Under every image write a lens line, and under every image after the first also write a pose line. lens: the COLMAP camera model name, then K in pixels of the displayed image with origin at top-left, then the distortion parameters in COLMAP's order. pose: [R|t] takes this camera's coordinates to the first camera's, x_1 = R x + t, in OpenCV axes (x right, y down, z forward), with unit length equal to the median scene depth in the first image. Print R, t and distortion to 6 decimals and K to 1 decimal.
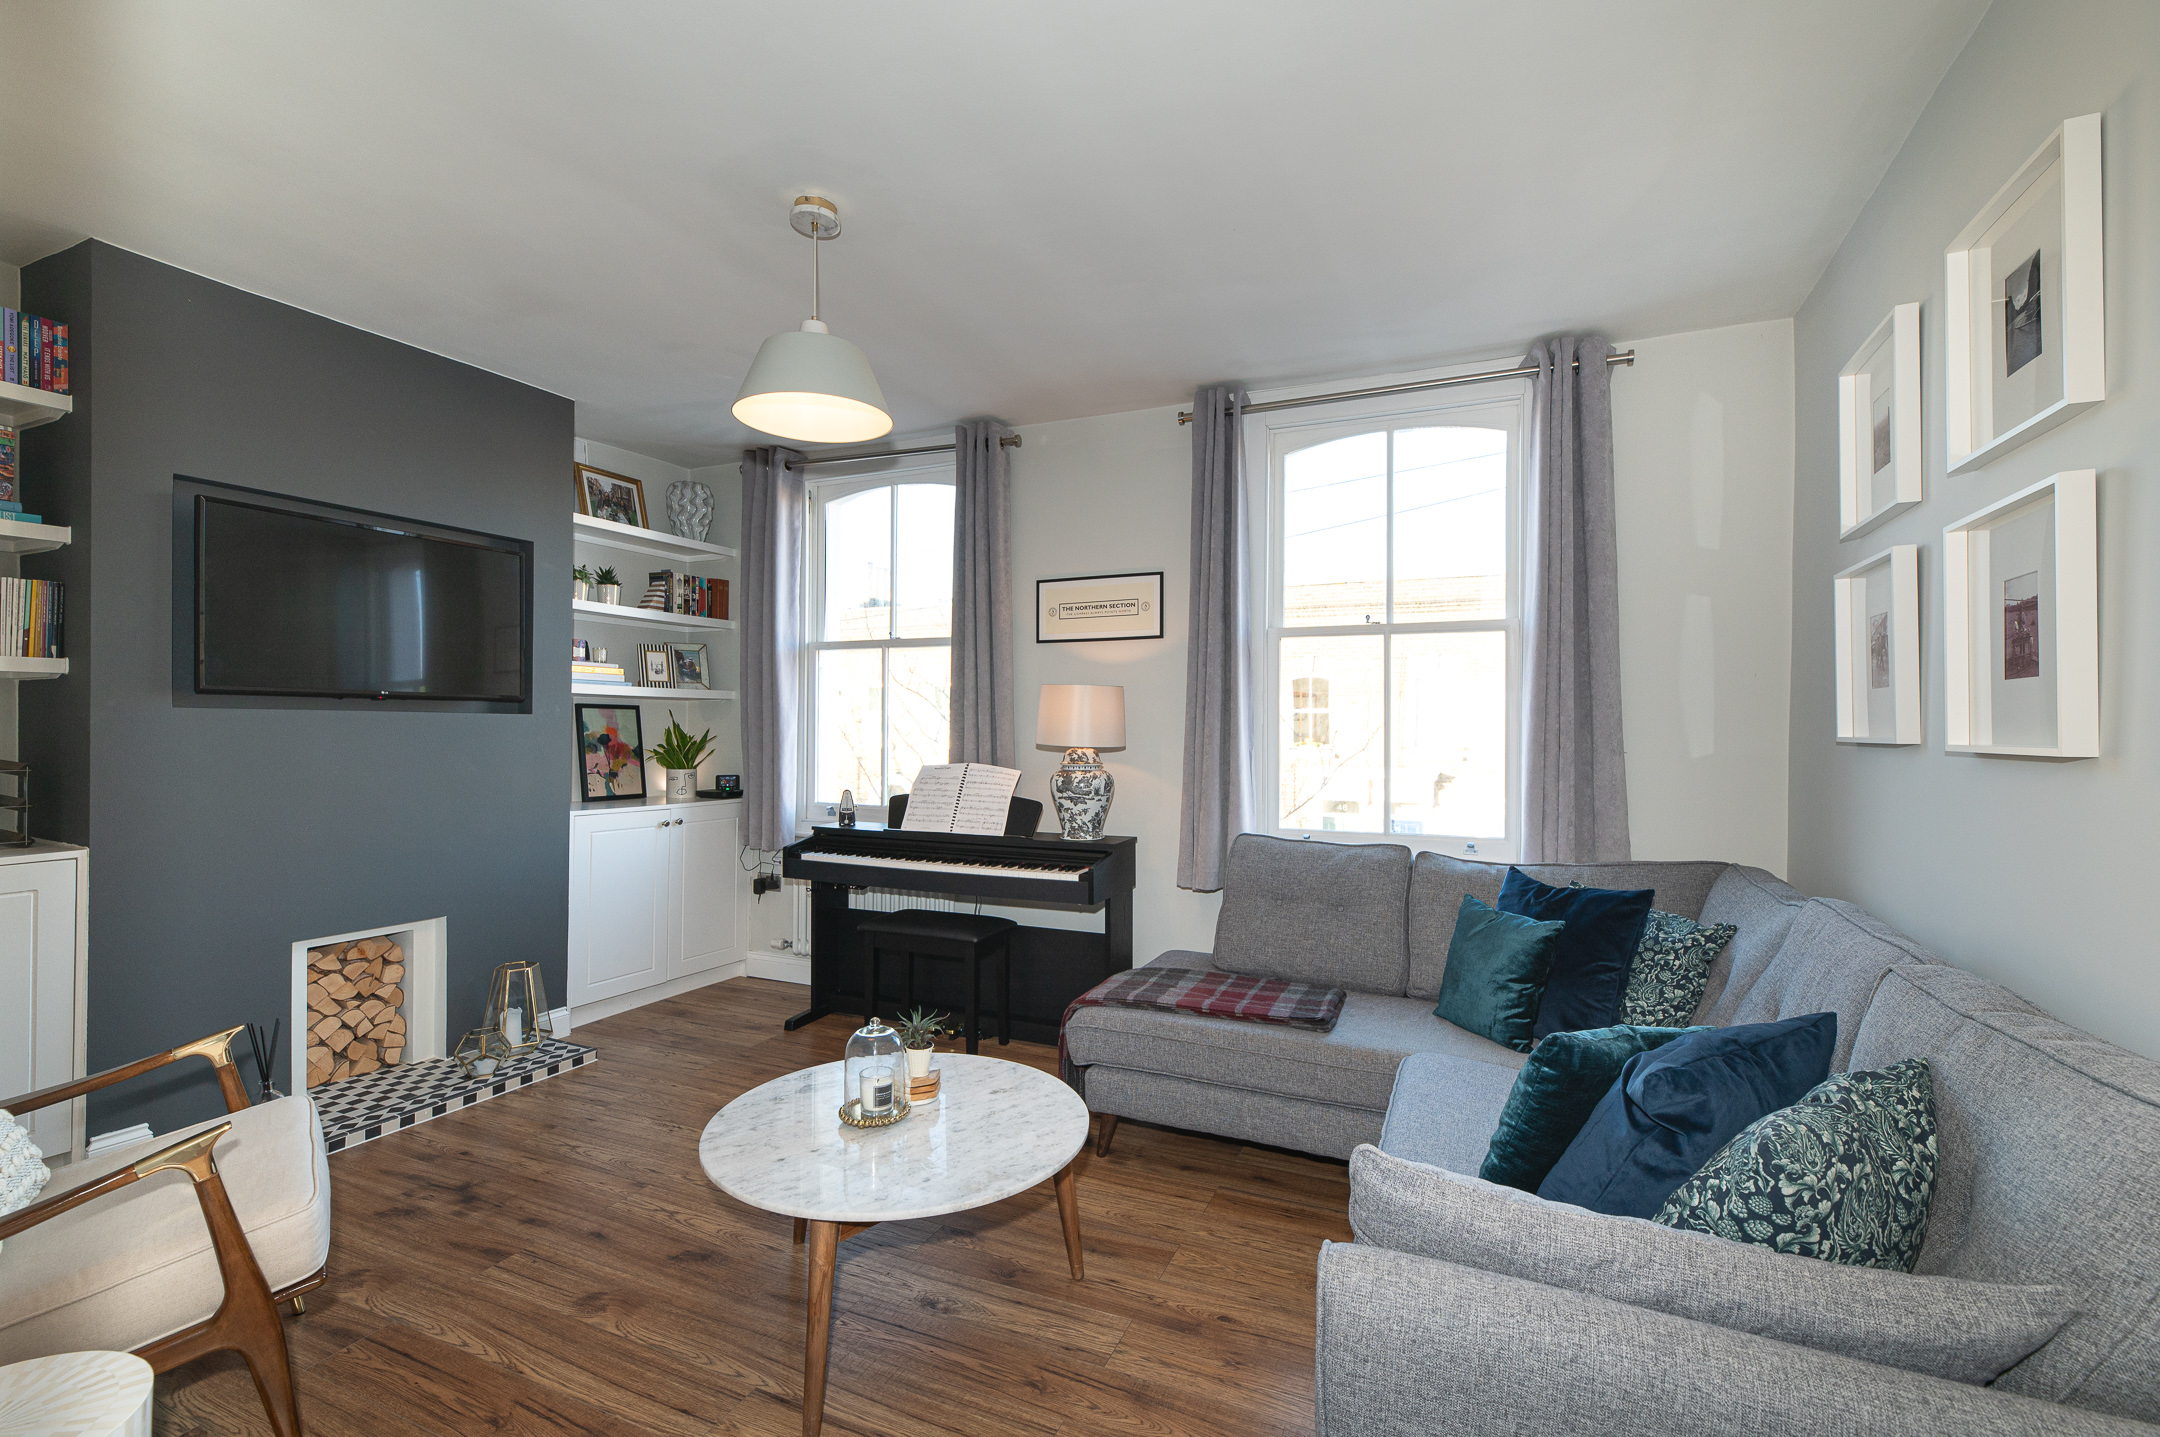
lens RADIAL K [[935.0, 0, 1078.0], [0, 935.0, 728.4], [0, 0, 1]] dist [-0.000292, -0.000247]
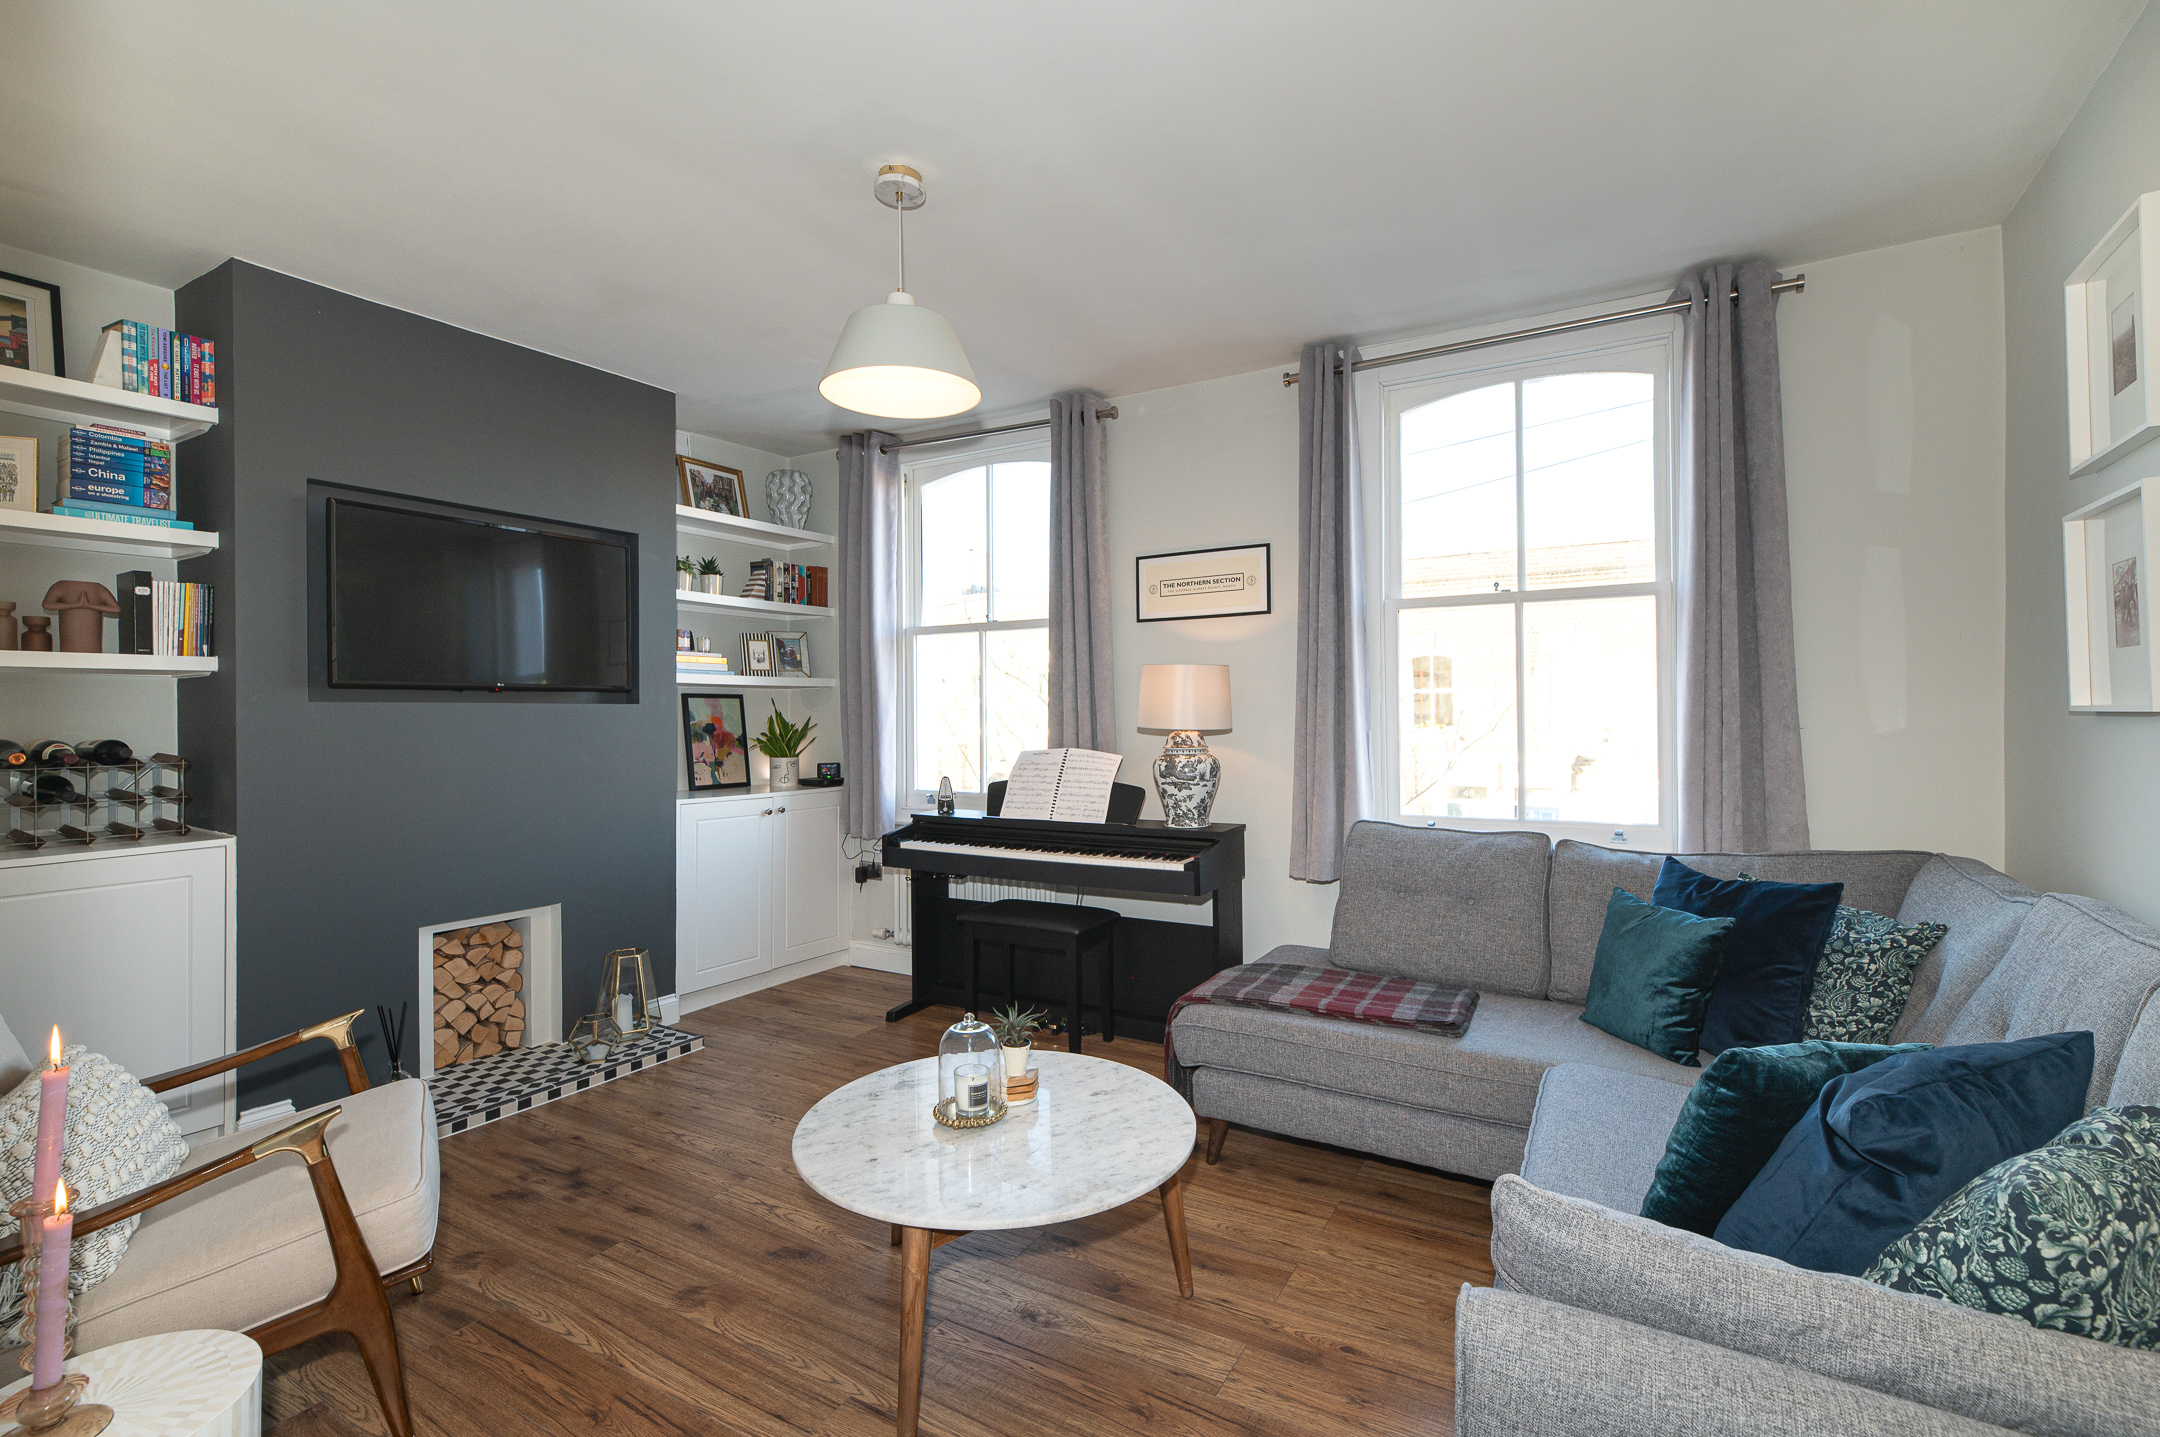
lens RADIAL K [[956.4, 0, 1082.0], [0, 956.4, 710.7], [0, 0, 1]] dist [0.000331, -0.000388]
pose [[0.994156, -0.014379, -0.106987, 0.004024], [0.013984, 0.999892, -0.004450, 0.003473], [0.107039, 0.002928, 0.994251, 0.022299]]
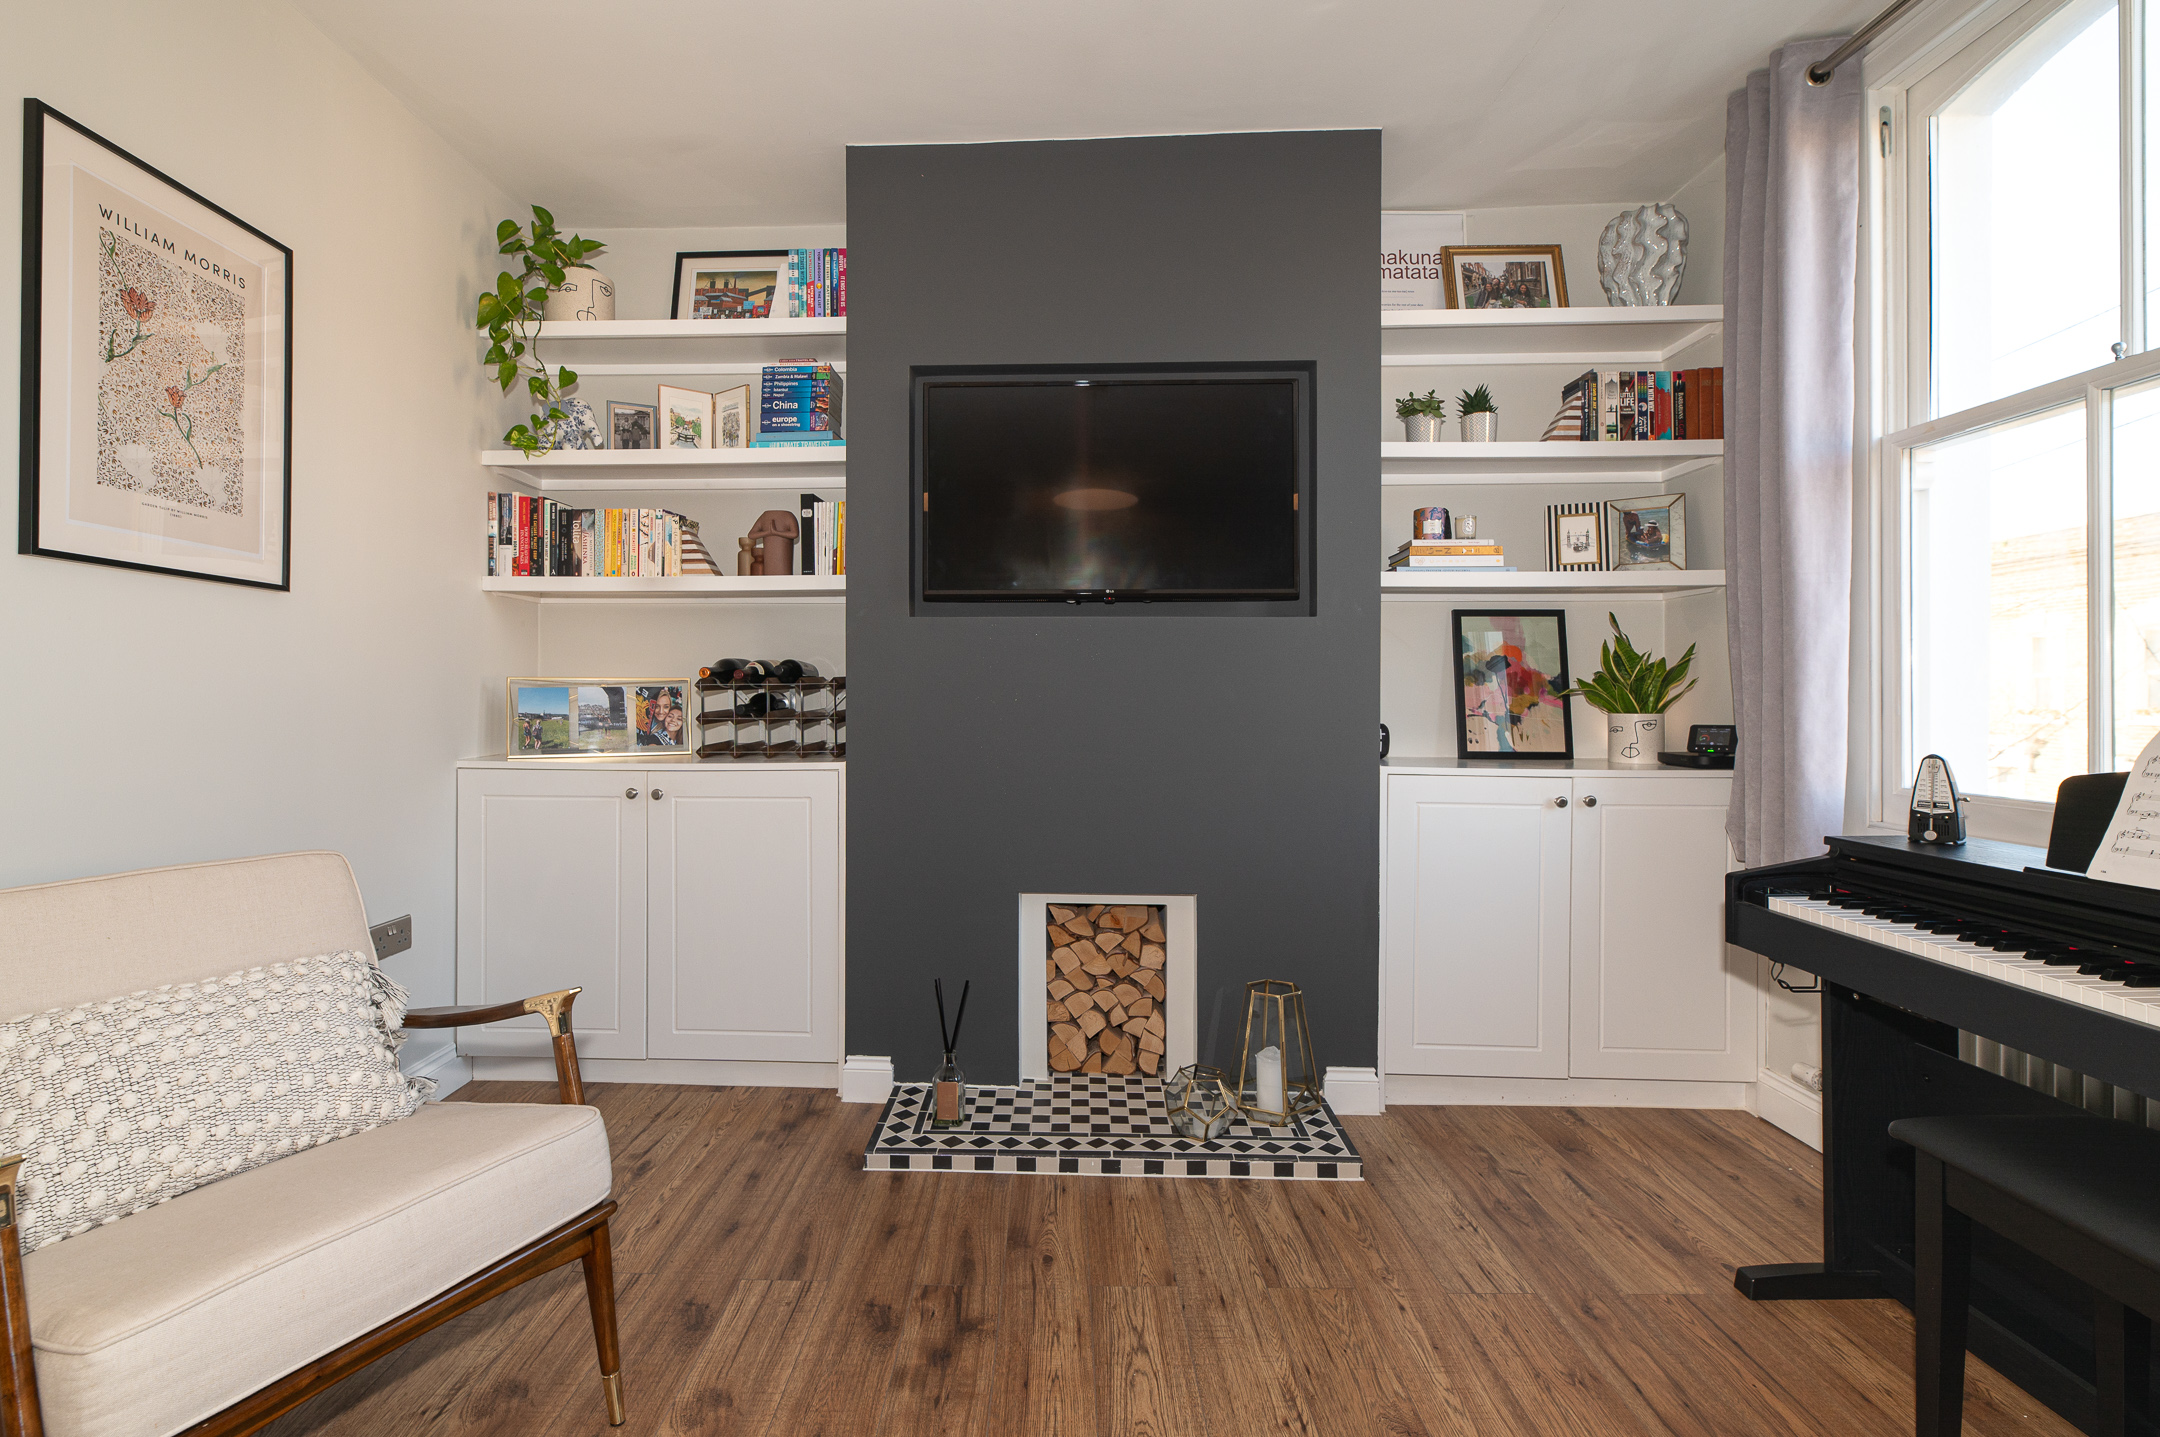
lens RADIAL K [[975.8, 0, 1052.0], [0, 975.8, 695.5], [0, 0, 1]] dist [0.000130, -0.001282]
pose [[0.397148, -0.011138, -0.917687, -0.016982], [0.001671, 0.999933, -0.011413, 0.052056], [0.917753, 0.002999, 0.397140, 0.575861]]
